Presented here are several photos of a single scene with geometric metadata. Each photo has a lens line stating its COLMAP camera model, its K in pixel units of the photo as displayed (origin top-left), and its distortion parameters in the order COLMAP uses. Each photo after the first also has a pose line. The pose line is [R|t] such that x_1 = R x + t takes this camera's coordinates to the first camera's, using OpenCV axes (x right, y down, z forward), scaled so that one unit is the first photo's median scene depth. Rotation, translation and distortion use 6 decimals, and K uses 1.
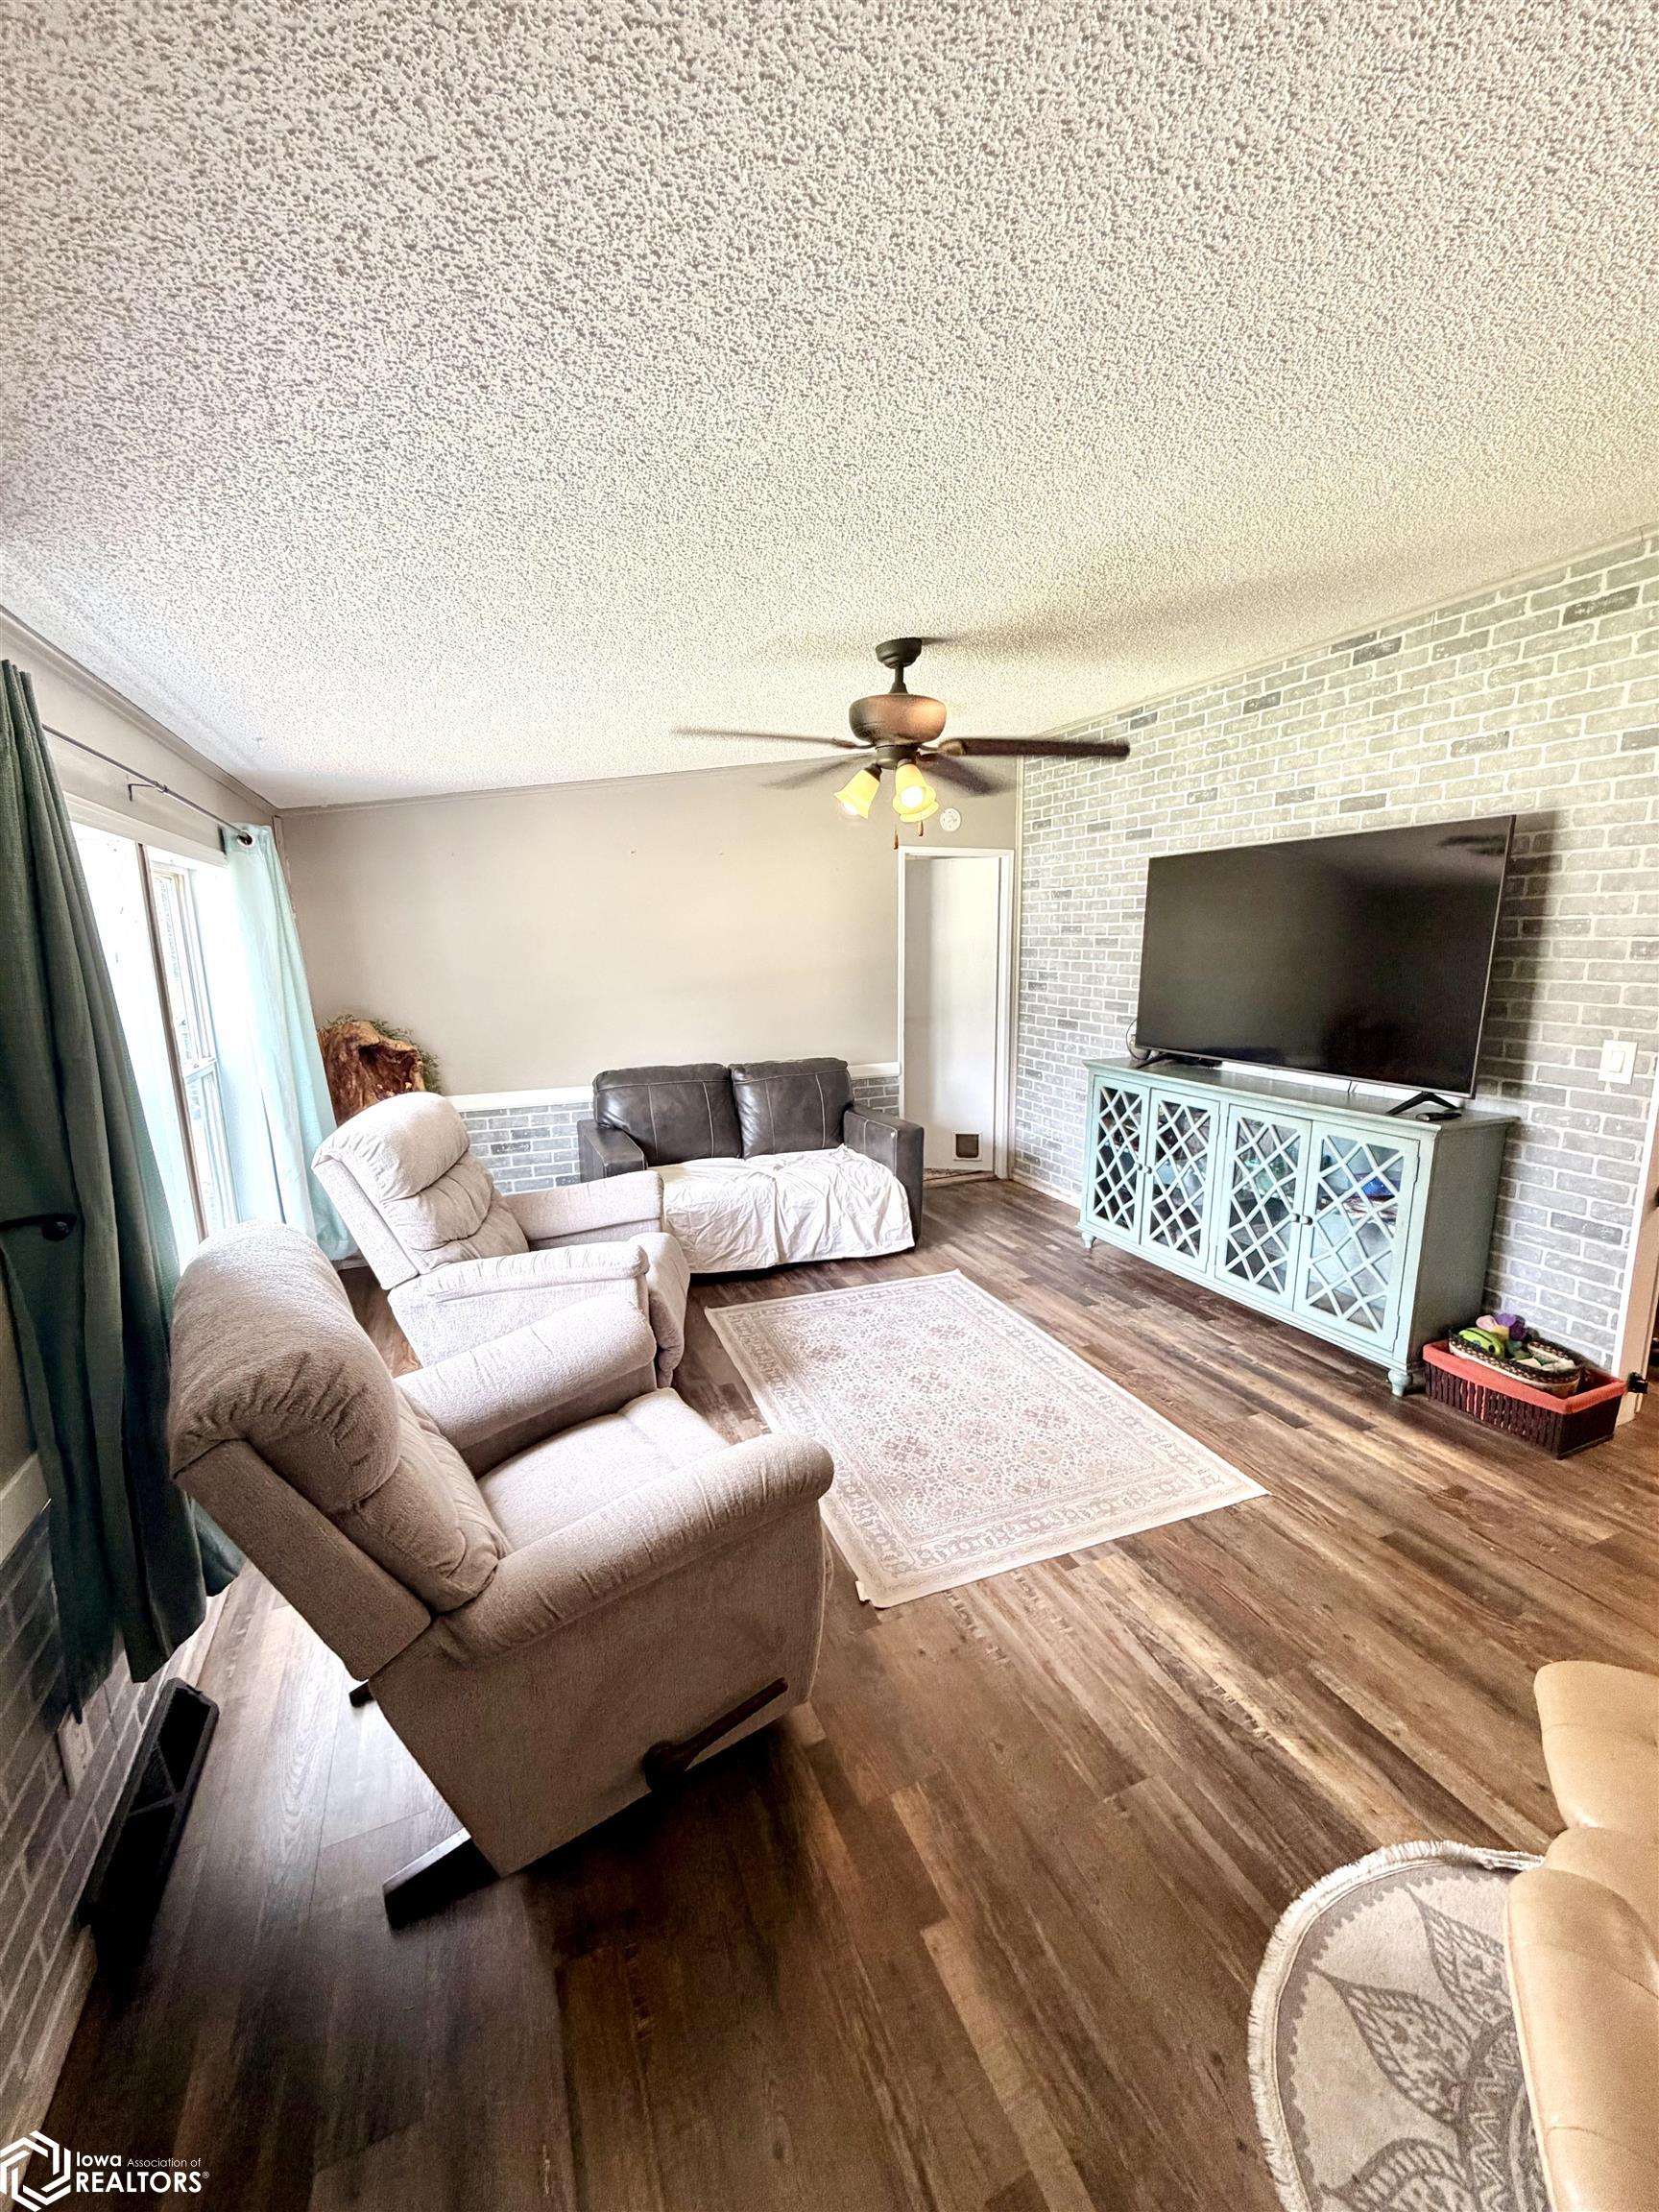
lens RADIAL K [[883.3, 0, 829.0], [0, 883.3, 1102.6], [0, 0, 1]] dist [-0.000518, 0.000280]
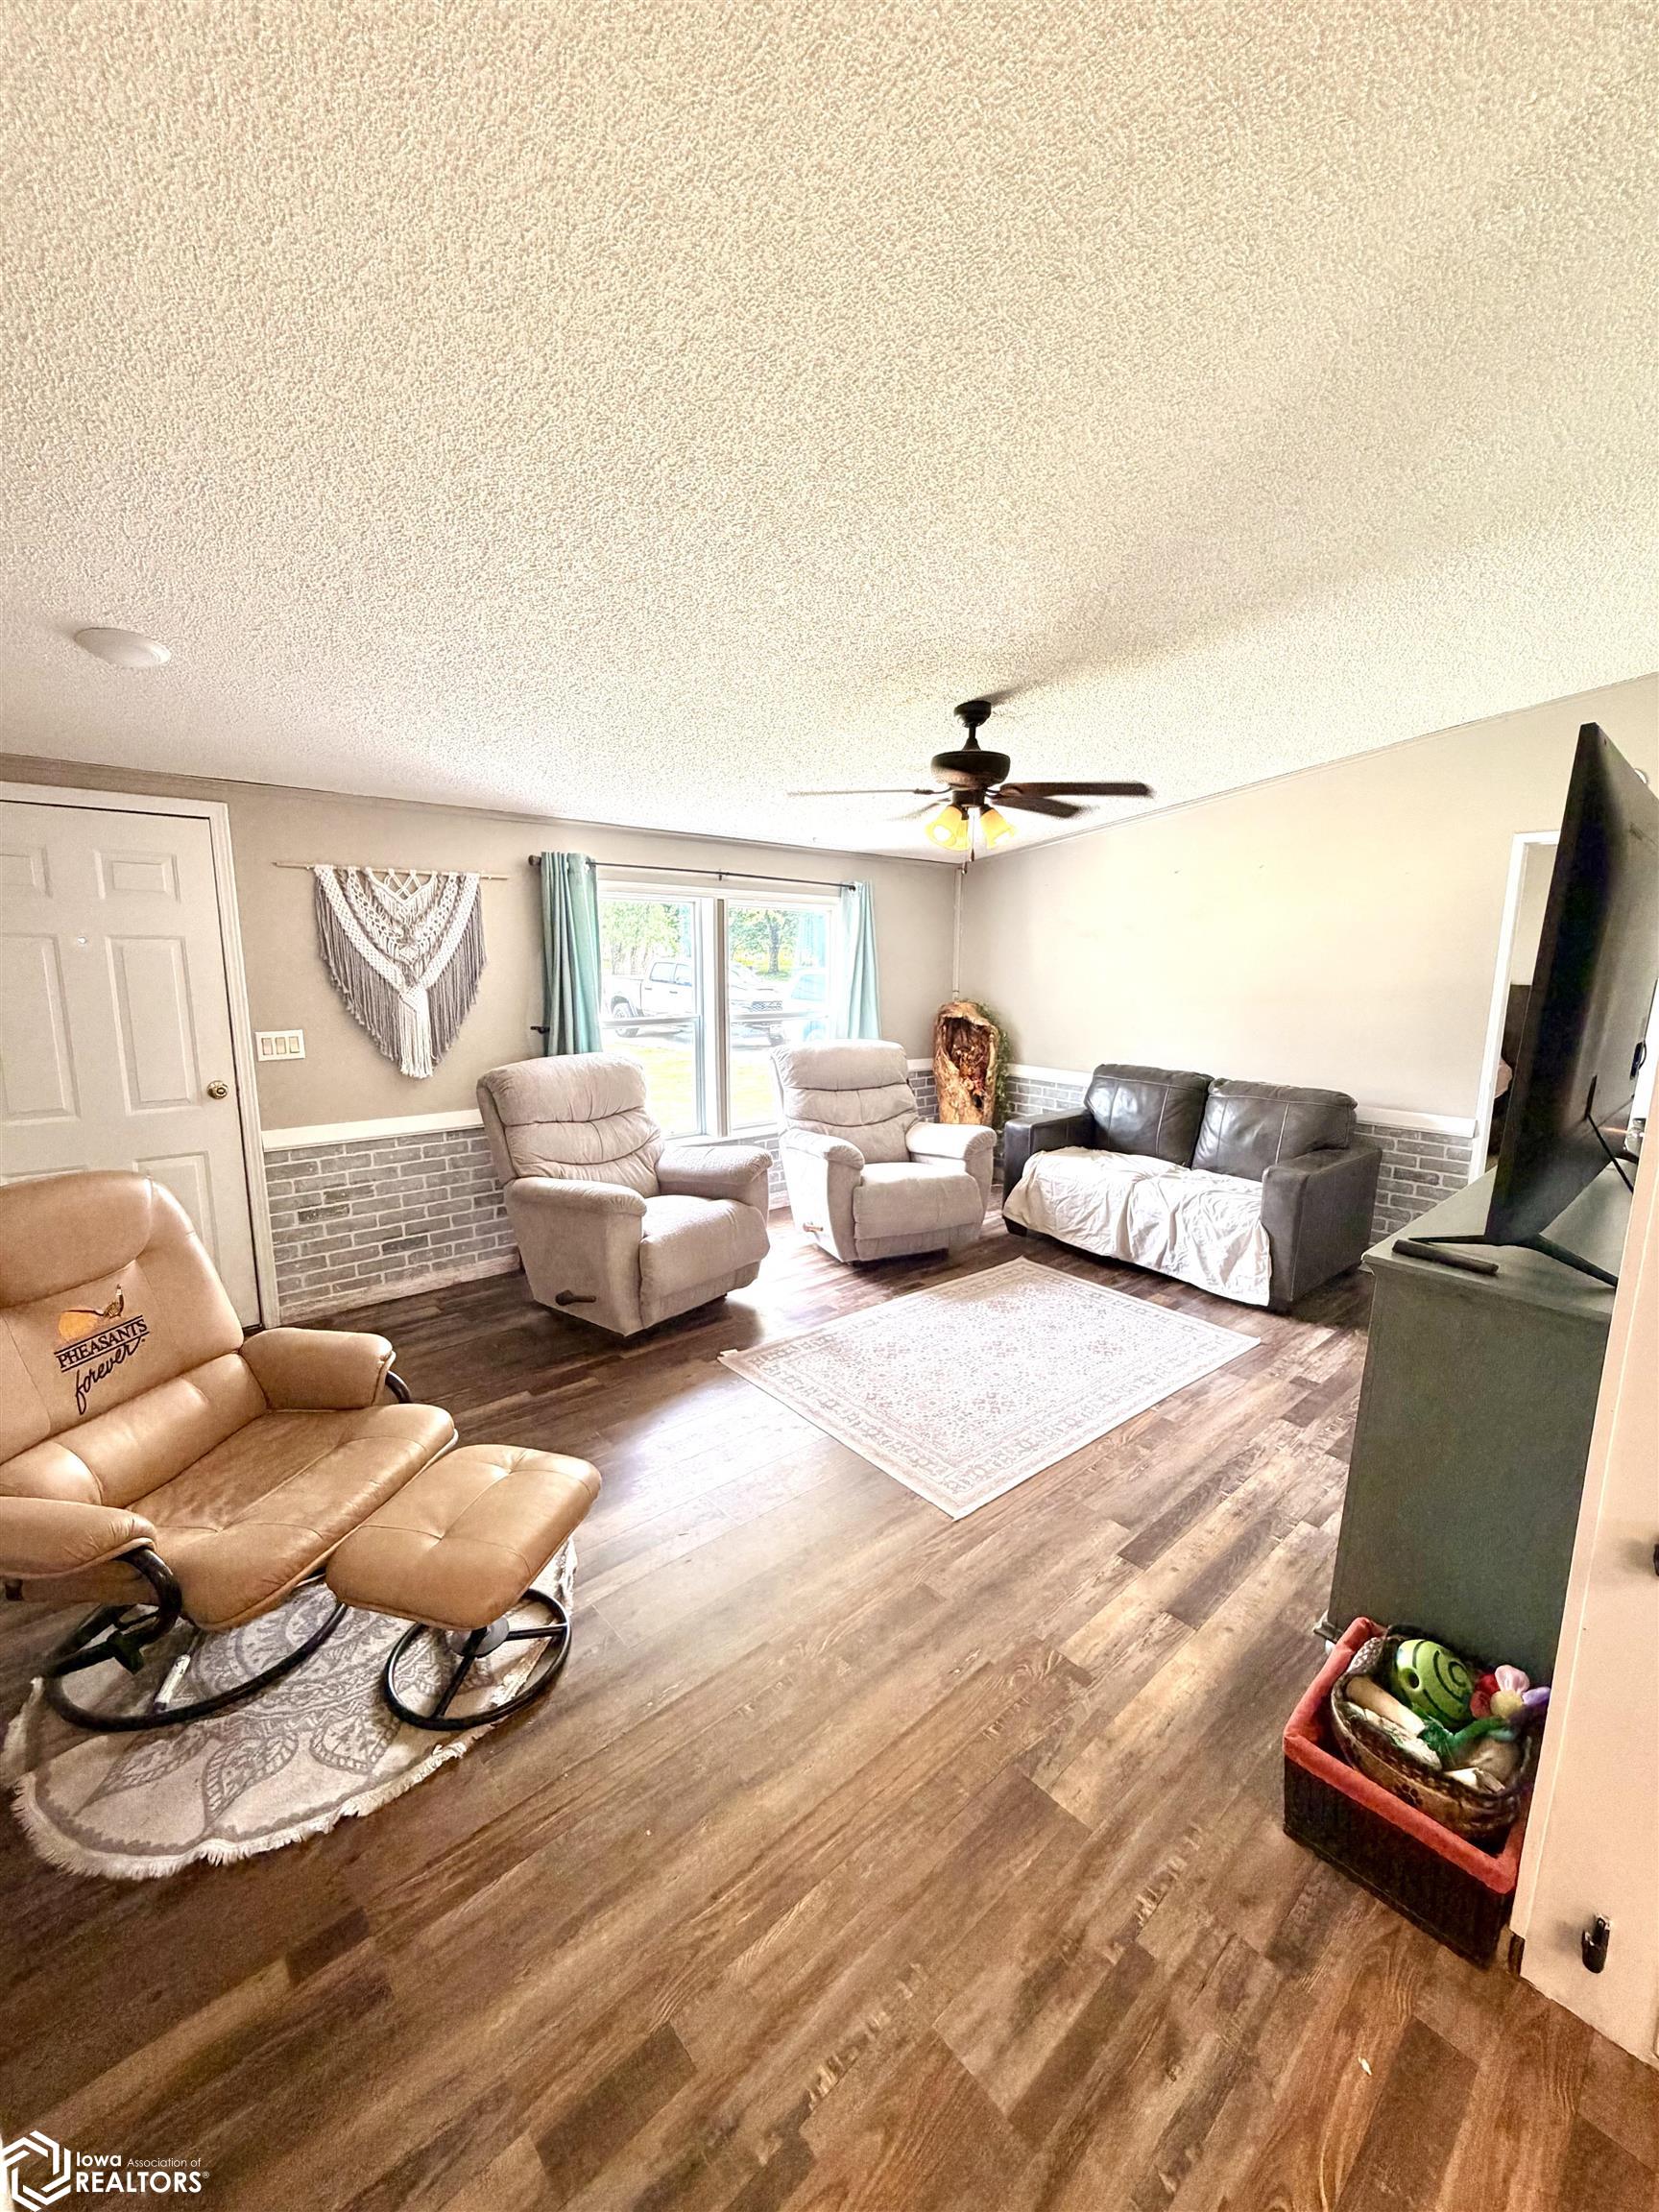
lens RADIAL K [[883.3, 0, 833.4], [0, 883.3, 1108.0], [0, 0, 1]] dist [-0.000518, 0.000280]
pose [[0.322775, 0.179737, -0.929253, 0.782894], [-0.194296, 0.973476, 0.120803, -0.053446], [0.926318, 0.141558, 0.349136, 0.290329]]
